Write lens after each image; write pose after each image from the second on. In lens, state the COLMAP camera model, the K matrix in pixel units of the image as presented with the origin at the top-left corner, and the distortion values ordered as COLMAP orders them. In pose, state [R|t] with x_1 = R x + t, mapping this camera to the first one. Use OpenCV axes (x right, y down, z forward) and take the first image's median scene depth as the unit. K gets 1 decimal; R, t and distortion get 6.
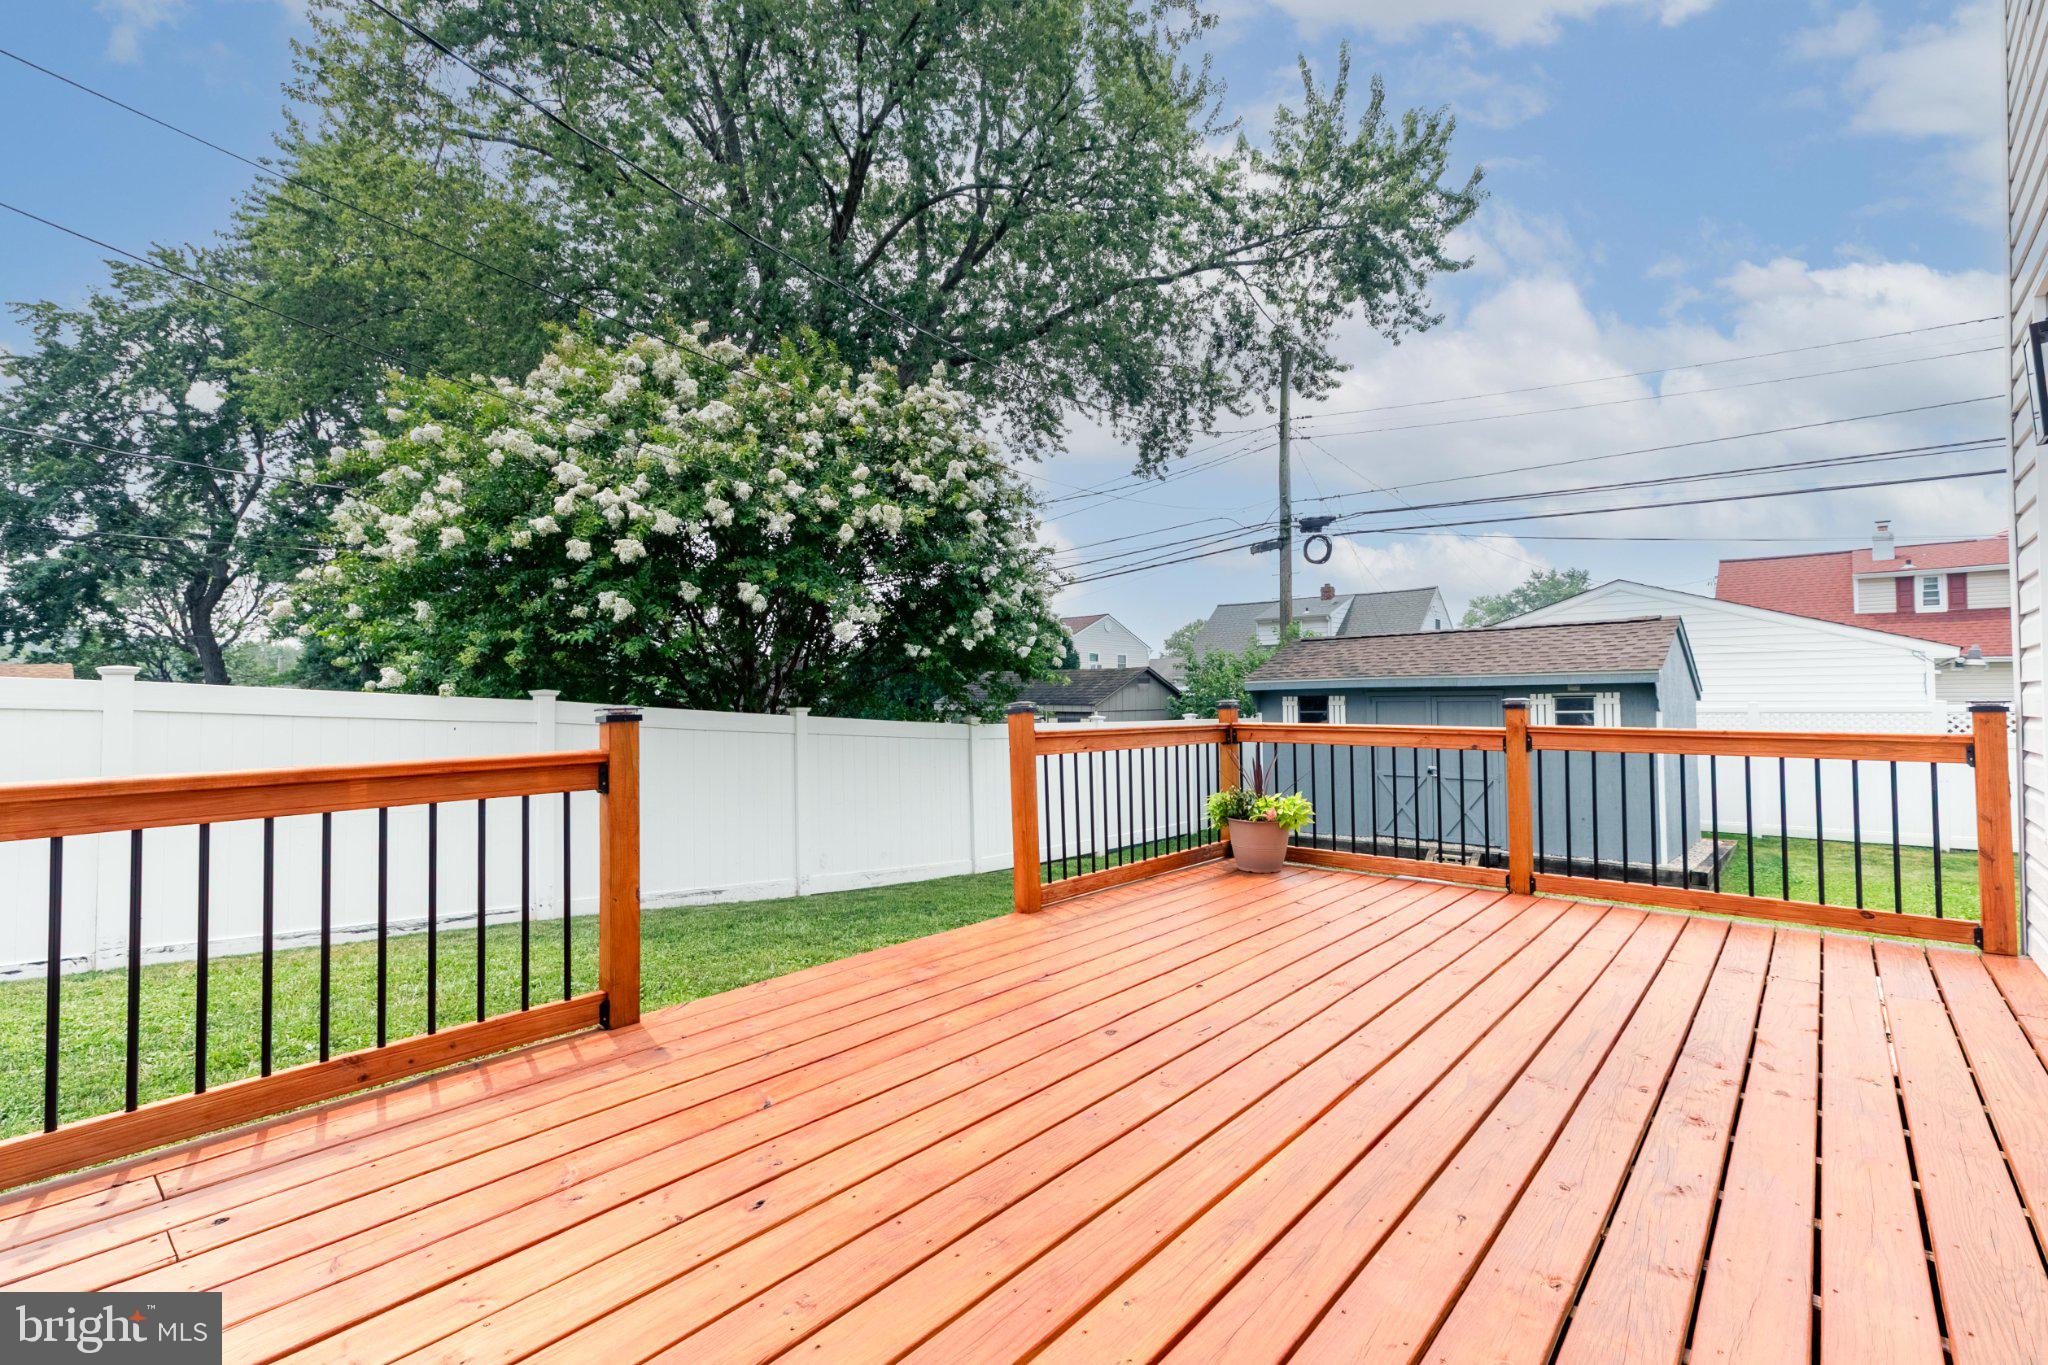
lens RADIAL K [[921.5, 0, 1063.7], [0, 921.5, 680.9], [0, 0, 1]] dist [-0.002970, 0.002129]
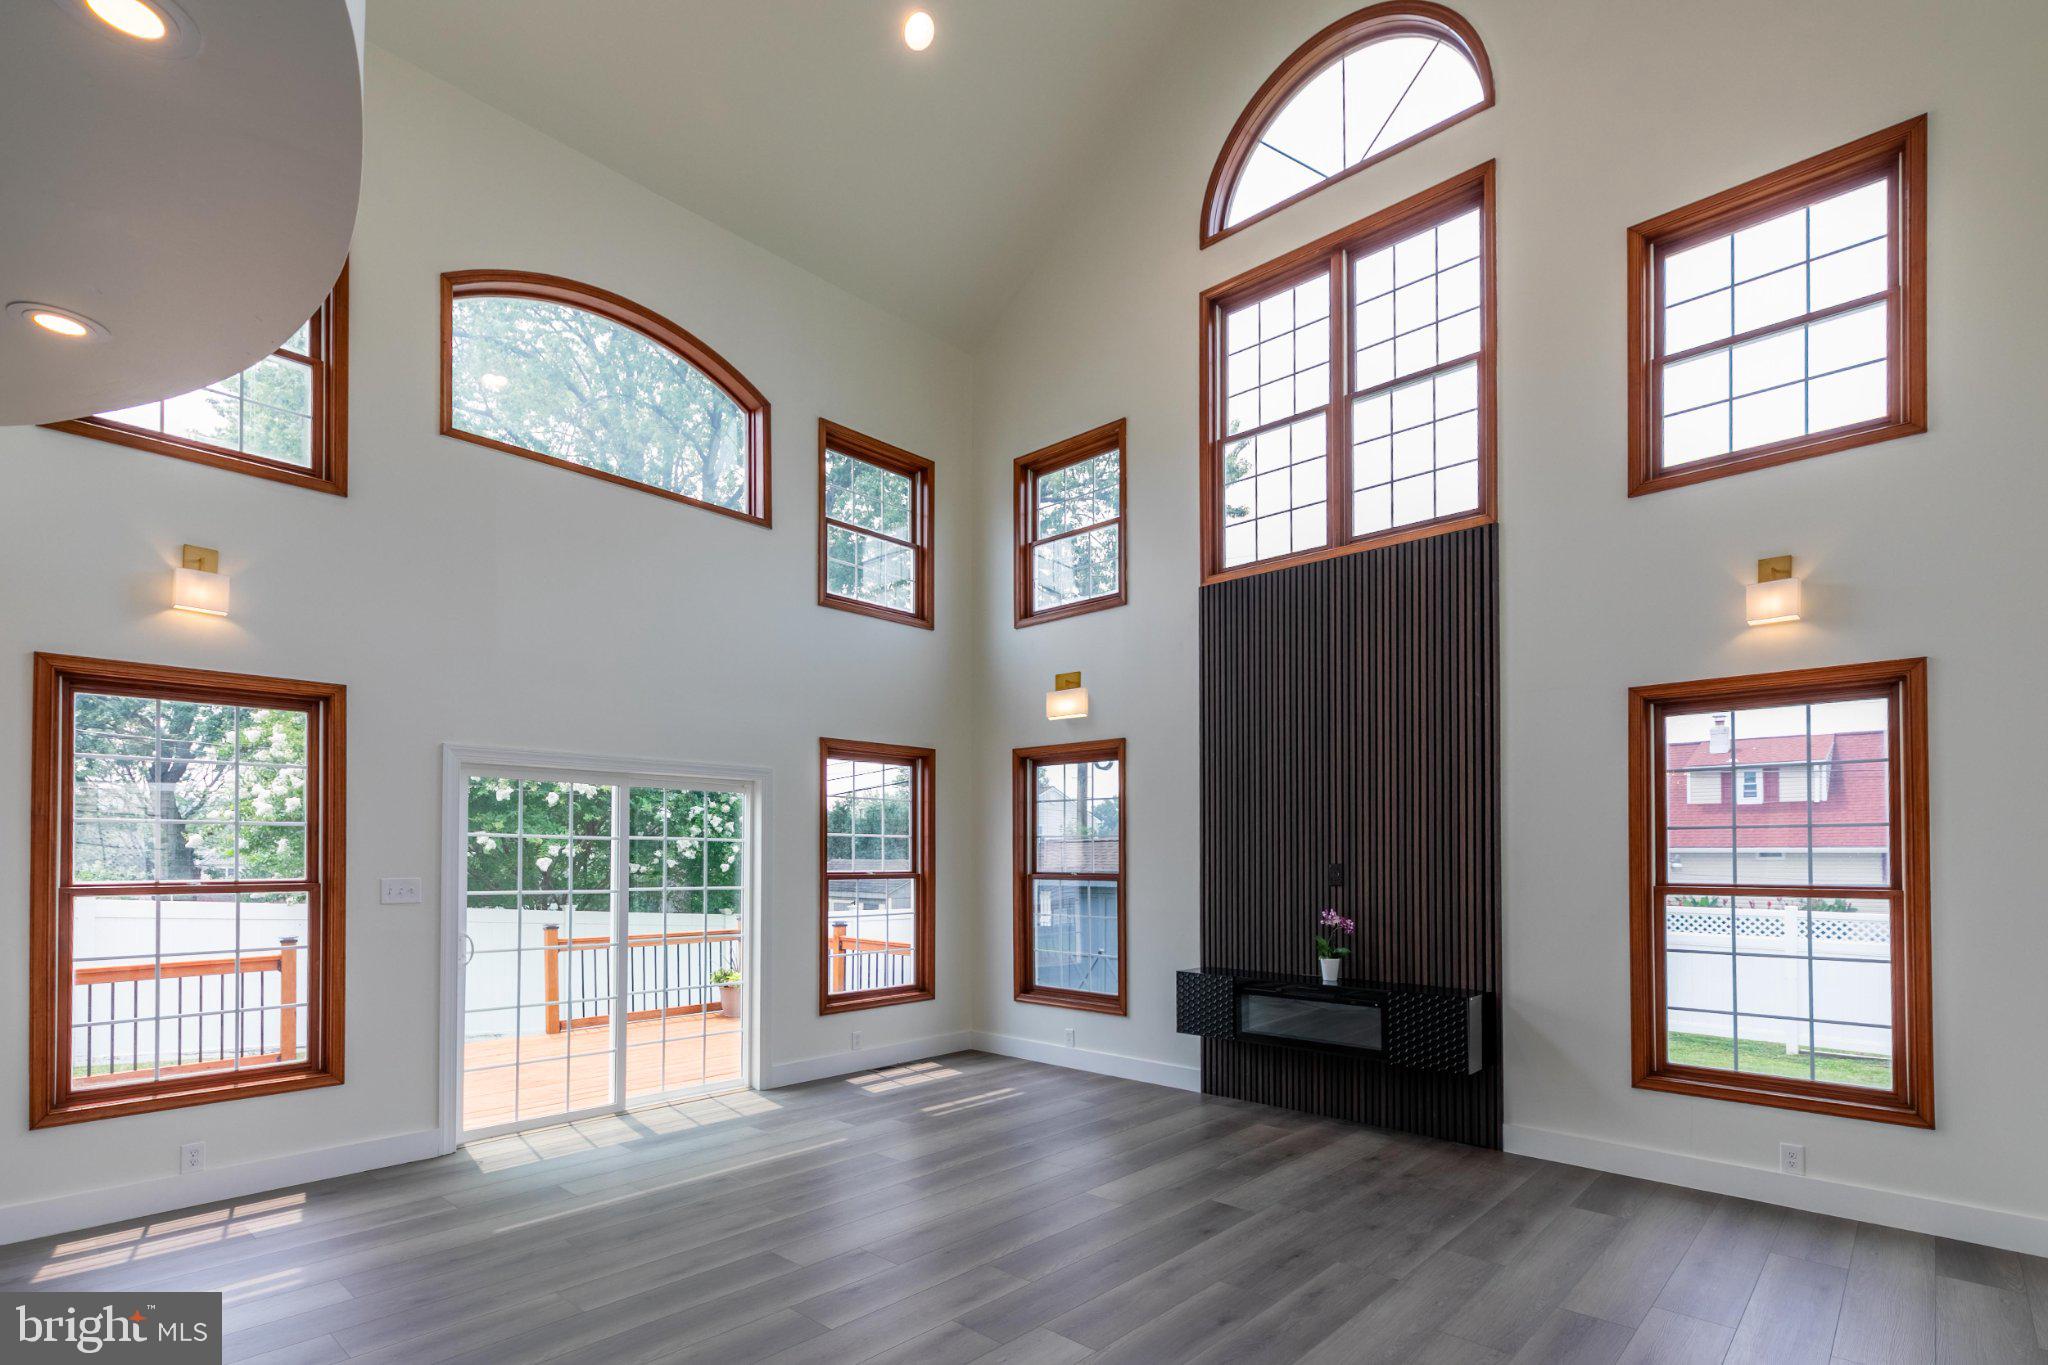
lens RADIAL K [[976.2, 0, 1059.4], [0, 976.2, 851.6], [0, 0, 1]] dist [-0.010117, 0.000391]
pose [[0.999909, 0.006229, -0.012000, 0.152214], [-0.006144, 0.999956, 0.007071, -0.021526], [0.012044, -0.006996, 0.999903, -0.147231]]
